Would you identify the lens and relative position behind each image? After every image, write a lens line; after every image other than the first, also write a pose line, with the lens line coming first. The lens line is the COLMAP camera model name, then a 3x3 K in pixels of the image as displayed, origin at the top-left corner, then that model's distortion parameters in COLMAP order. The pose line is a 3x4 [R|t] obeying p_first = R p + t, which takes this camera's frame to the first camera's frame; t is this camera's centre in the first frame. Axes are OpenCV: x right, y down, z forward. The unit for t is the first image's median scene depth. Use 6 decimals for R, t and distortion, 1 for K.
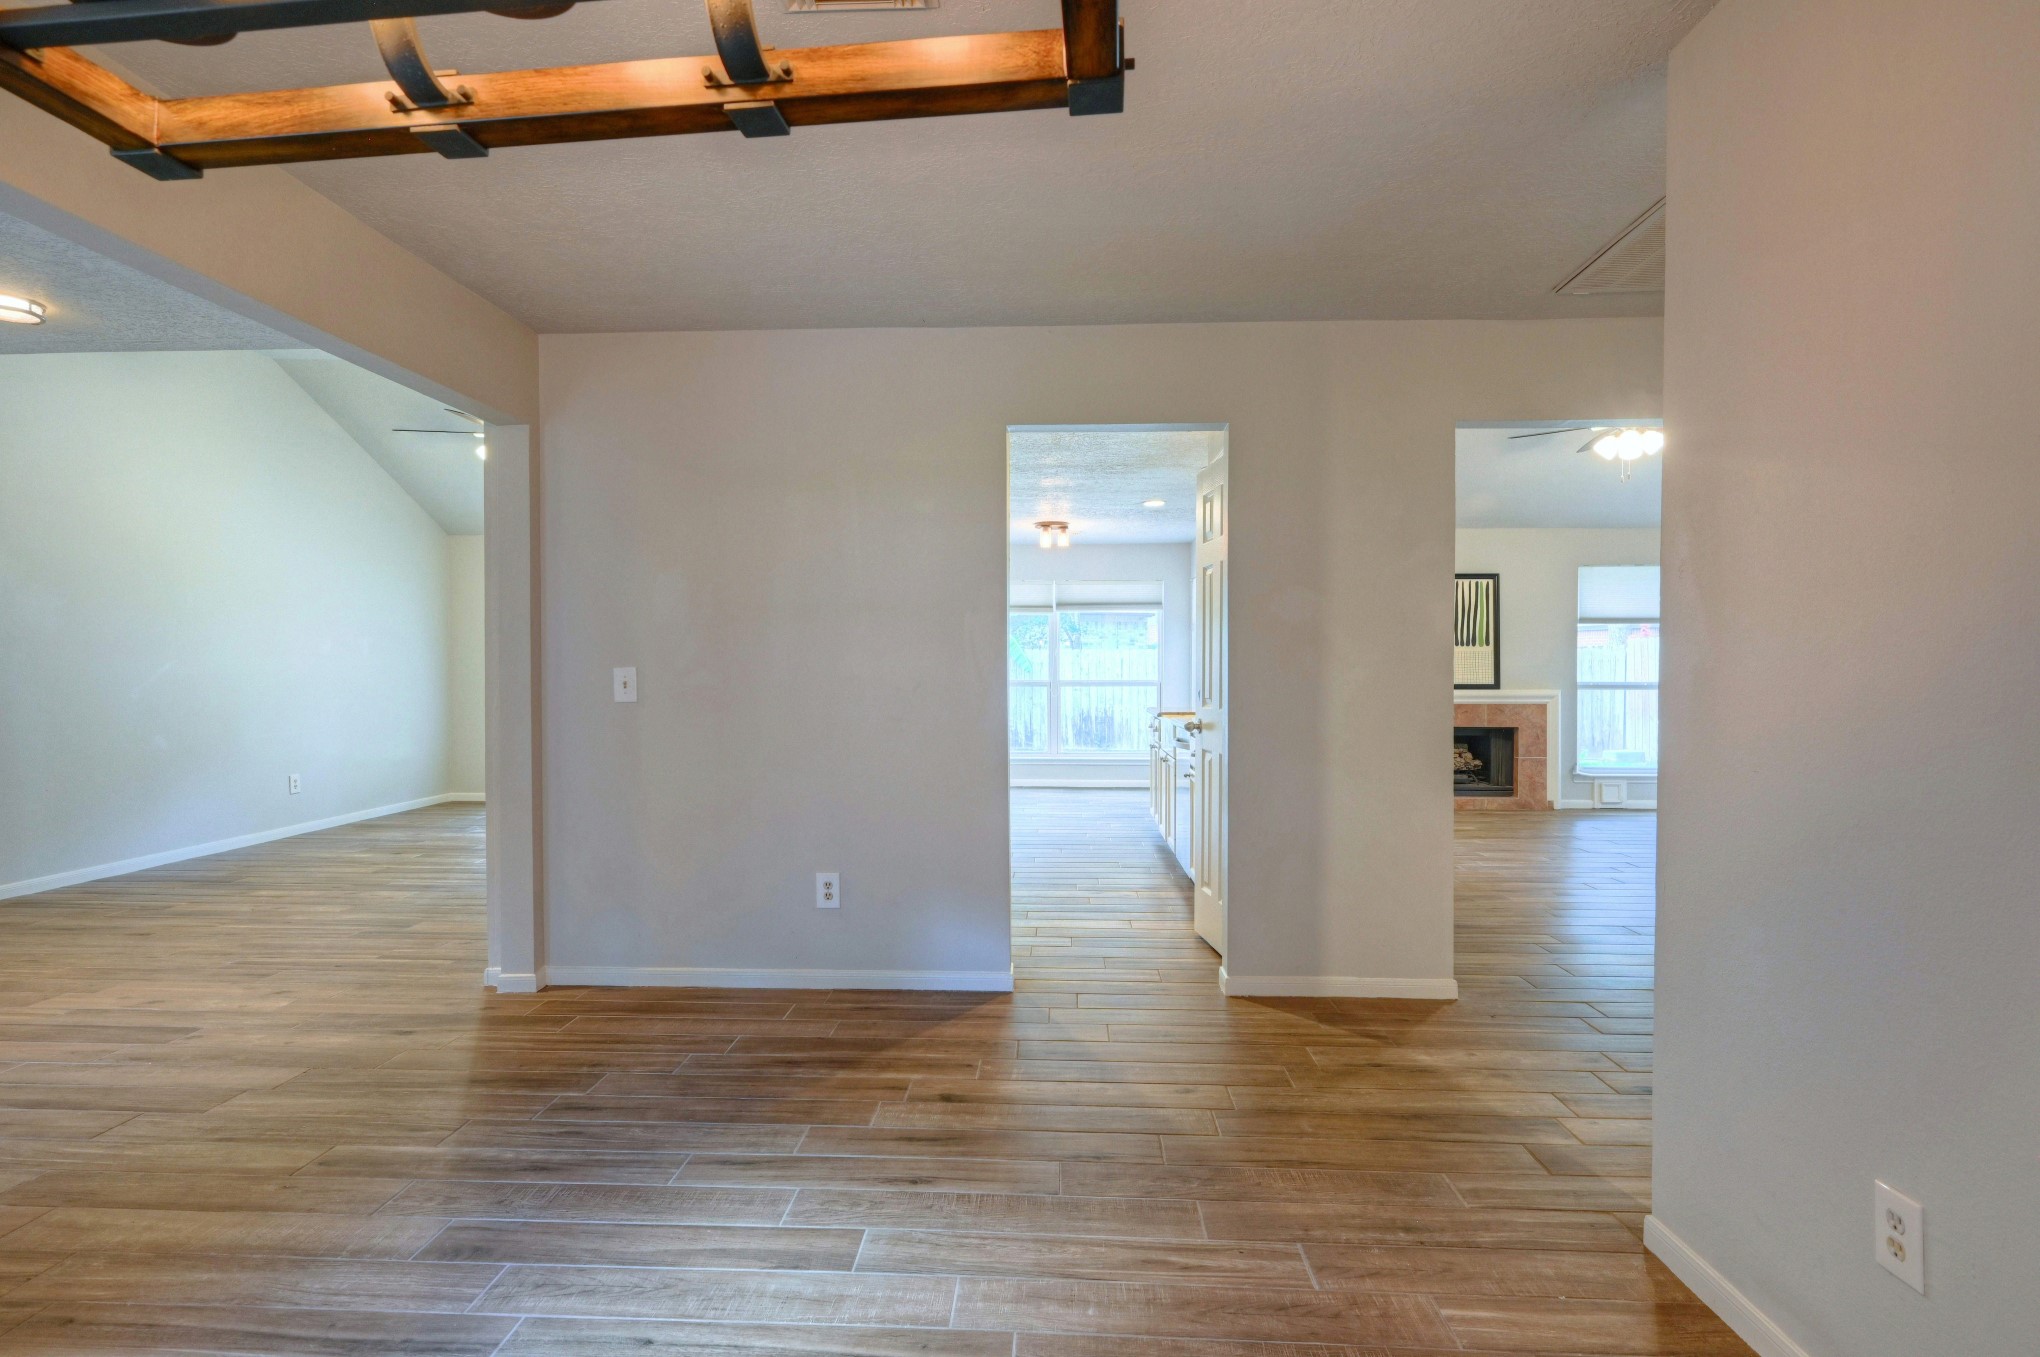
lens RADIAL K [[978.6, 0, 1012.6], [0, 978.6, 674.8], [0, 0, 1]] dist [-0.003286, 0.001647]
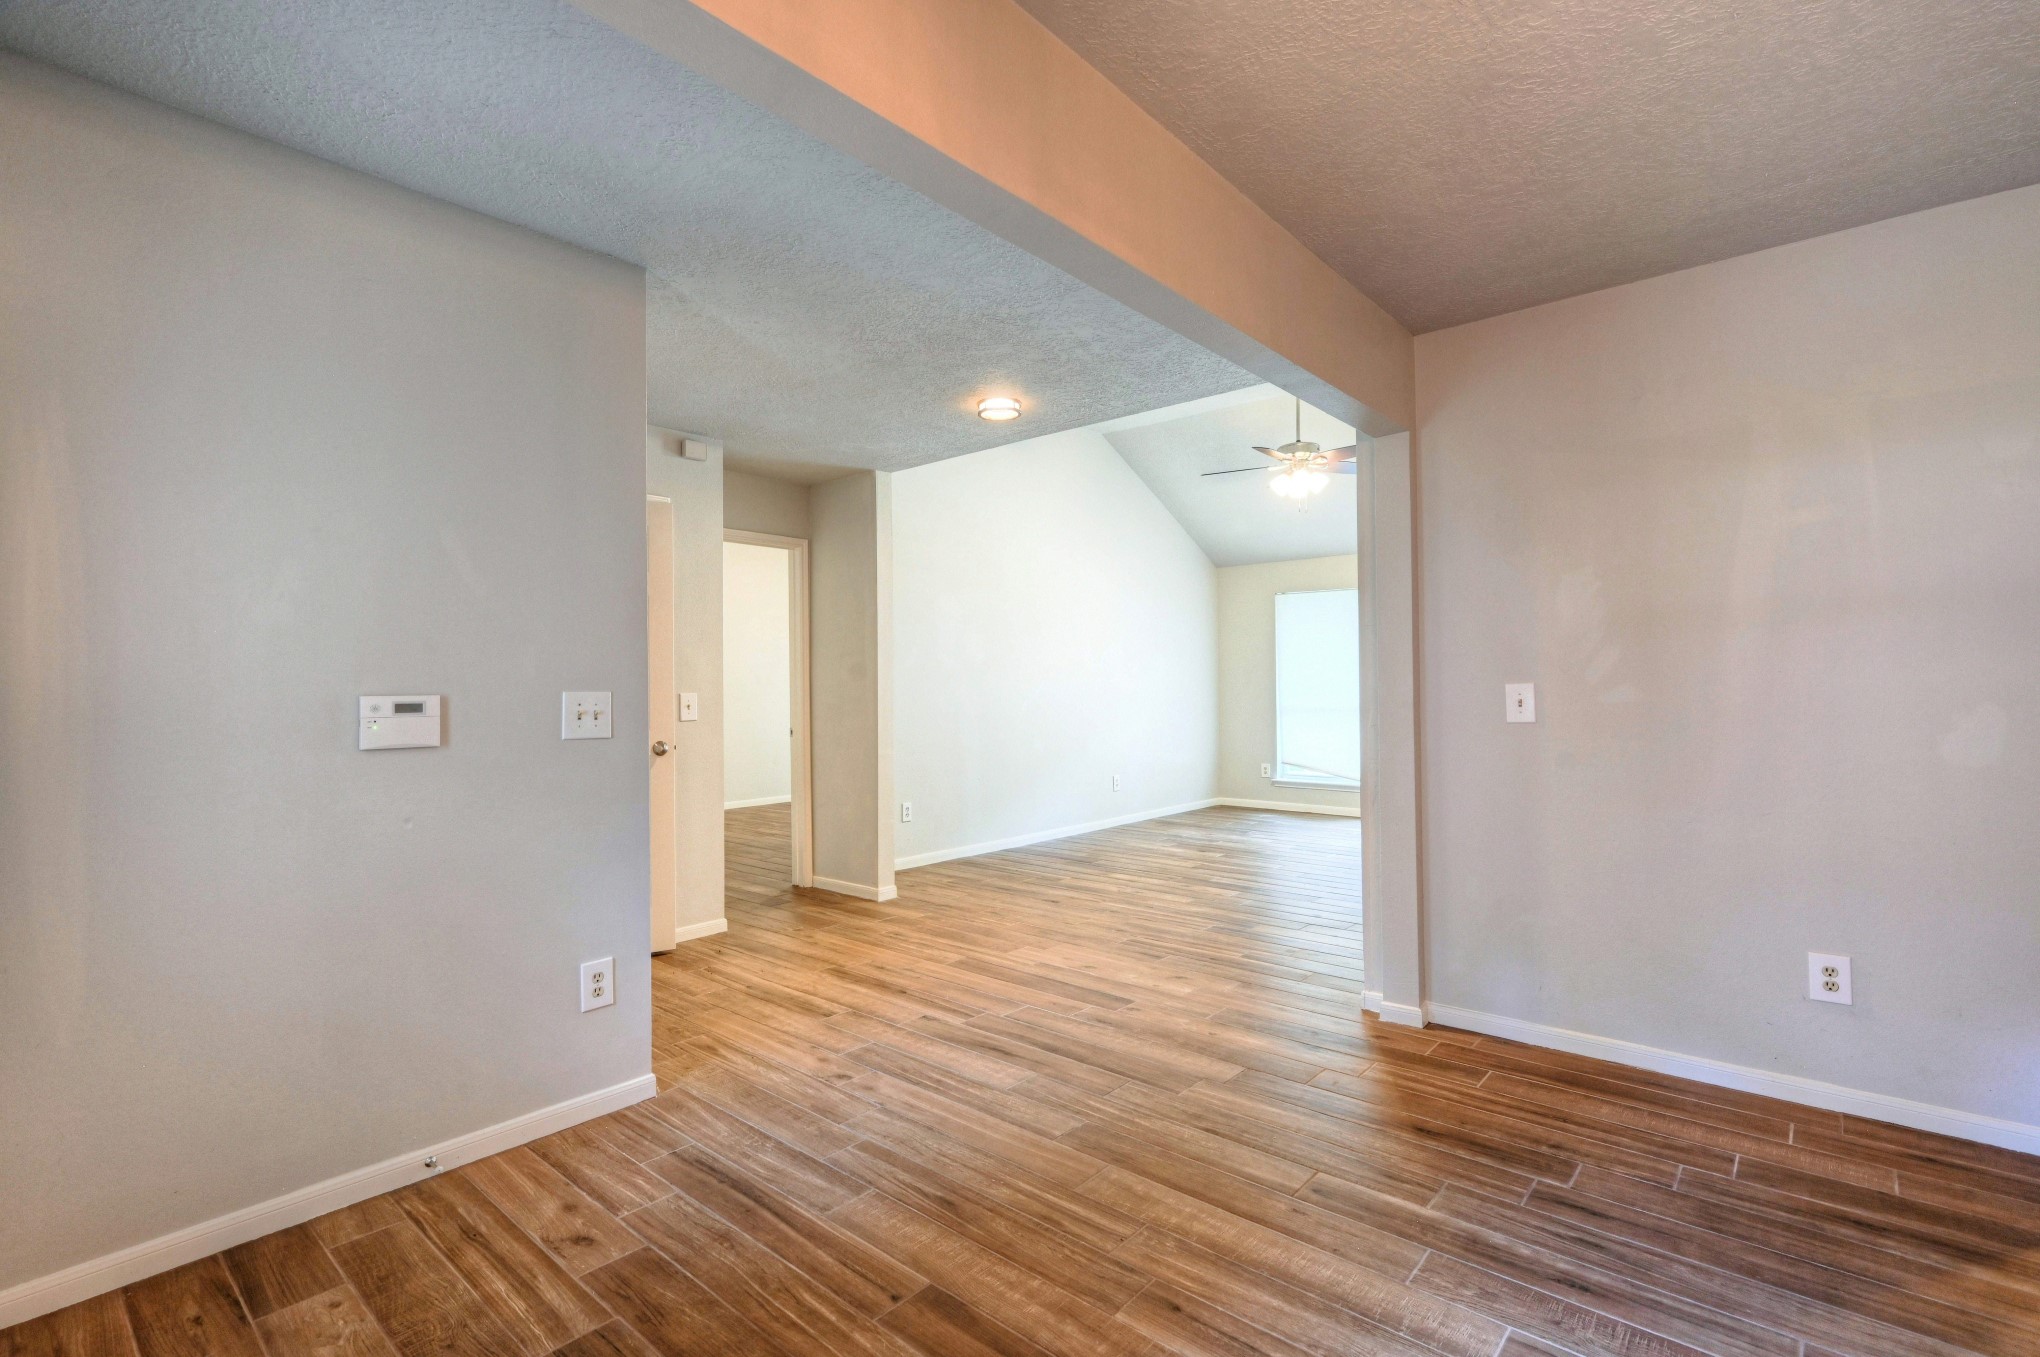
lens RADIAL K [[916.5, 0, 1011.0], [0, 916.5, 689.5], [0, 0, 1]] dist [-0.008598, 0.005392]
pose [[0.782381, -0.005263, -0.622778, -0.271326], [0.003832, 0.999986, -0.003636, -0.001983], [0.622789, 0.000459, 0.782390, 0.064937]]
